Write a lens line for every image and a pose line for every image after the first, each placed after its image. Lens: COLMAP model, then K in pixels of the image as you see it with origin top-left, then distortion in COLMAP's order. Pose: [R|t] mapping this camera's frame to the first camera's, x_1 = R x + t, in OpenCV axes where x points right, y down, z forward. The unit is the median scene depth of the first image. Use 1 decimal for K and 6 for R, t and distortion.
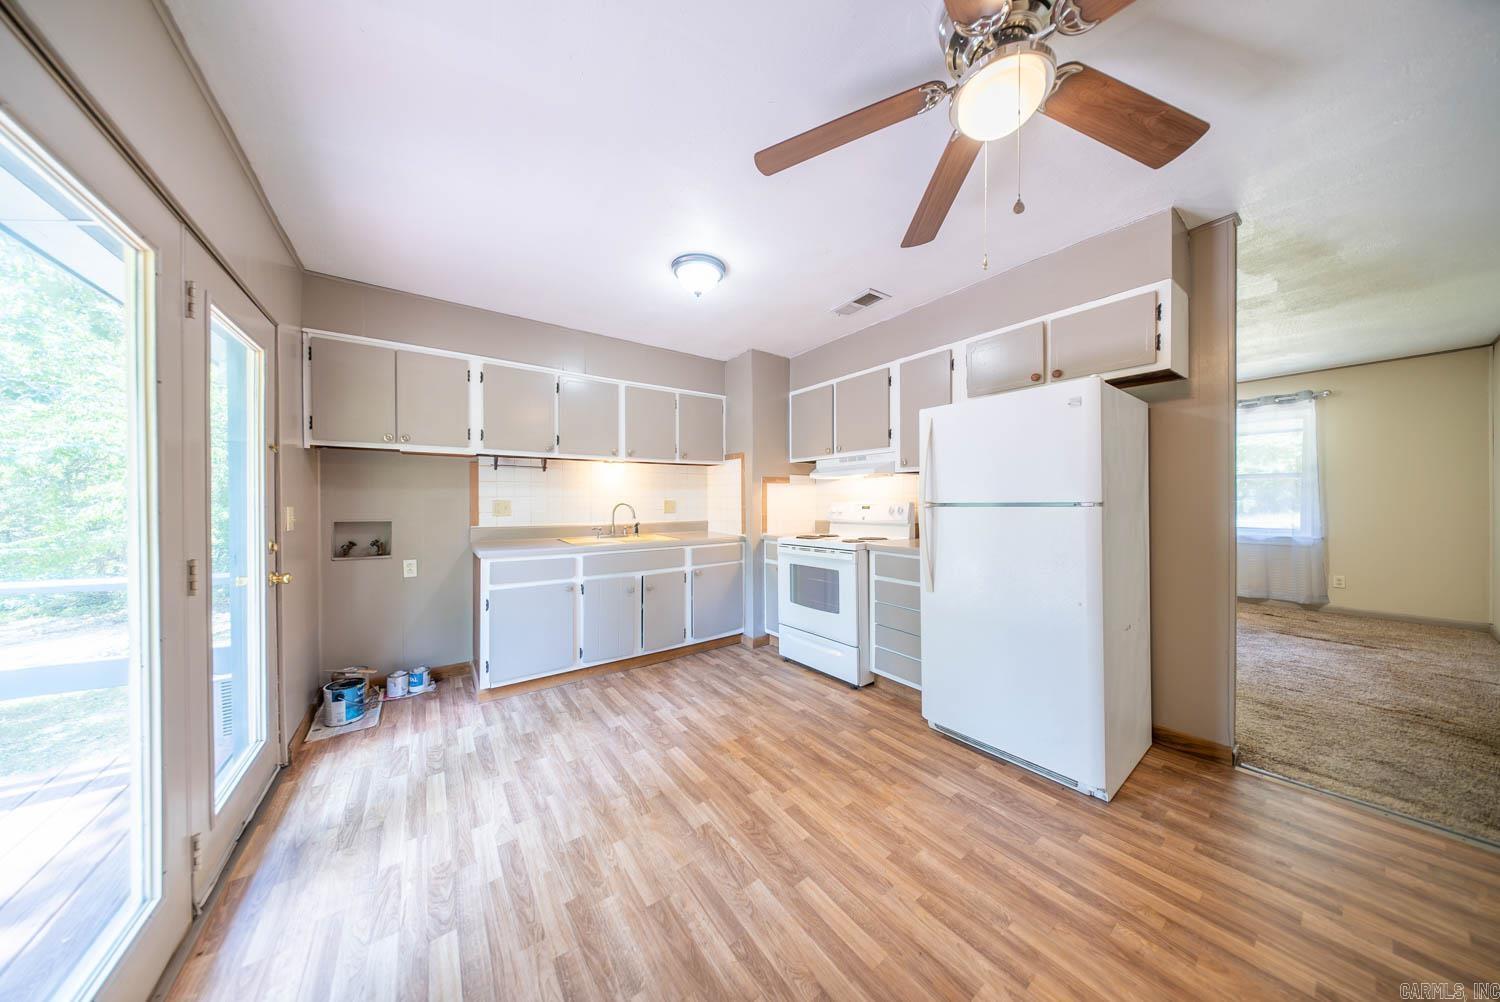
lens RADIAL K [[440.8, 0, 745.6], [0, 440.8, 501.3], [0, 0, 1]] dist [0.003556, -0.002006]
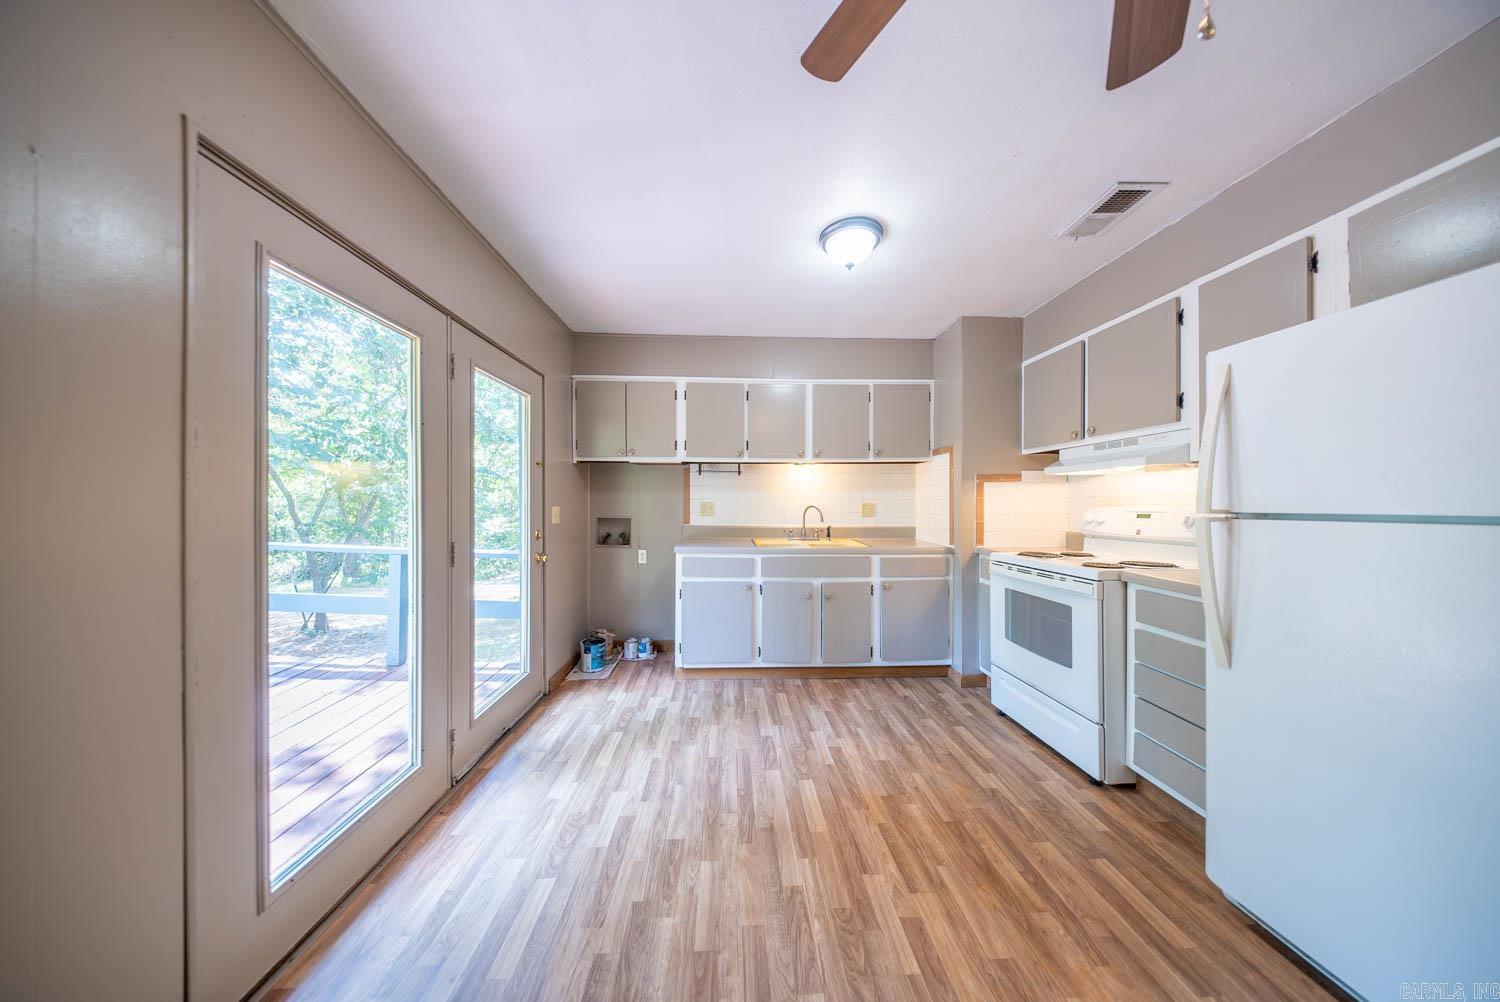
lens RADIAL K [[440.8, 0, 737.0], [0, 440.8, 503.0], [0, 0, 1]] dist [0.003556, -0.002006]
pose [[0.834523, 0.007258, -0.550925, 0.171472], [-0.006306, 0.999974, 0.003622, -0.005921], [0.550937, 0.000451, 0.834547, 0.141414]]
